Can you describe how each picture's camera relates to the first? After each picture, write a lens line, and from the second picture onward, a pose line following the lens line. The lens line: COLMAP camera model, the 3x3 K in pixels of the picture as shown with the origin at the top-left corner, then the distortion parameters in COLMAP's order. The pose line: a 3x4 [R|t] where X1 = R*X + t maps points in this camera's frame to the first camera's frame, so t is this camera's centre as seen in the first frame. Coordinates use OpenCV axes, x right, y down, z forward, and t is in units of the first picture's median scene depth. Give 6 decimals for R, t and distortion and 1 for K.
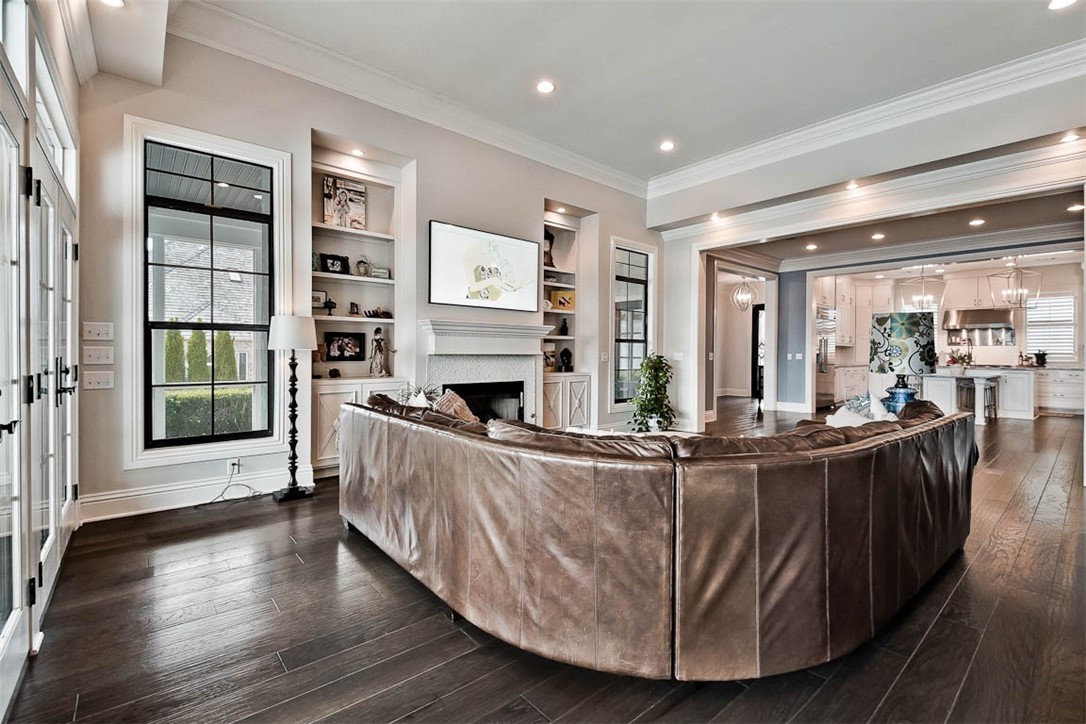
lens RADIAL K [[477.1, 0, 543.1], [0, 477.1, 358.3], [0, 0, 1]] dist [0.008328, 0.000036]
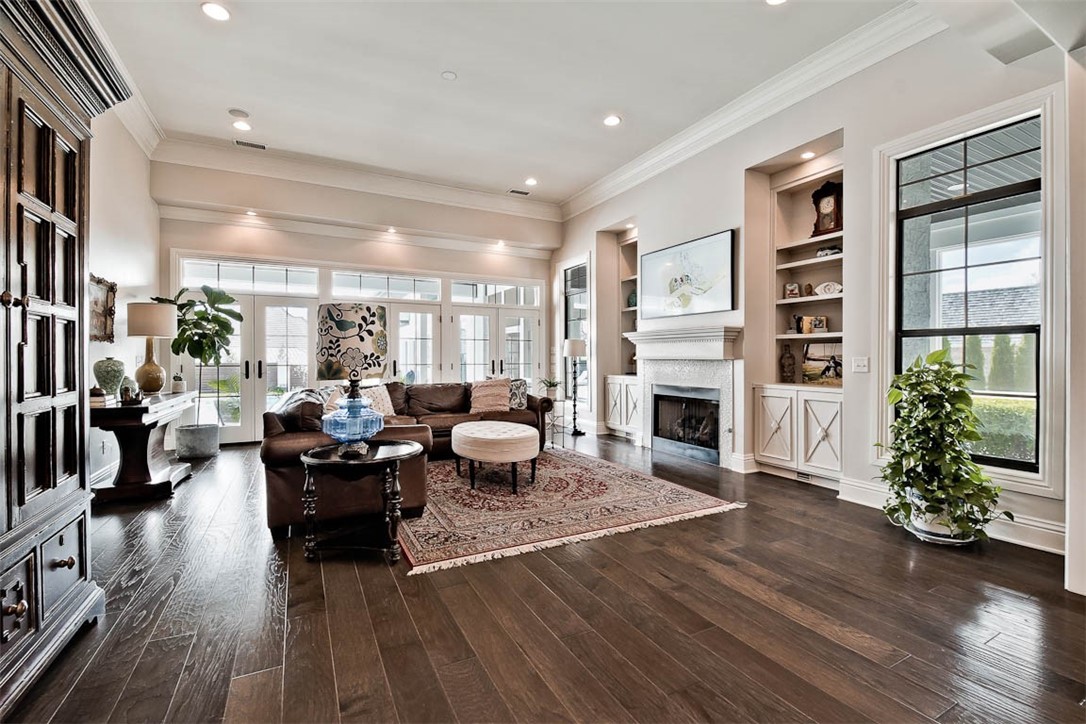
lens RADIAL K [[477.1, 0, 549.5], [0, 477.1, 354.0], [0, 0, 1]] dist [0.008328, 0.000036]
pose [[-0.207731, -0.013068, -0.978099, 0.801831], [-0.010041, 0.999887, -0.011227, -0.004727], [0.978134, 0.007489, -0.207839, 0.770374]]
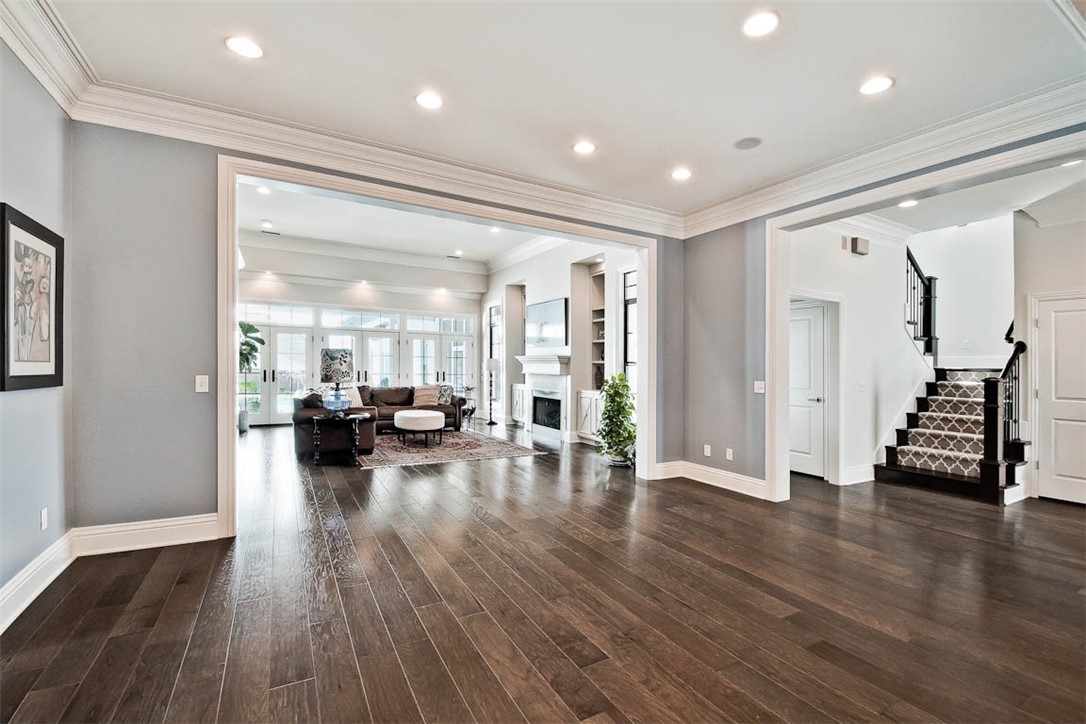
lens RADIAL K [[477.1, 0, 544.5], [0, 477.1, 370.8], [0, 0, 1]] dist [0.008328, 0.000036]
pose [[-0.186495, 0.000212, -0.982456, 1.144536], [-0.026974, 0.999622, 0.005336, -0.019146], [0.982086, 0.027496, -0.186418, 1.001976]]
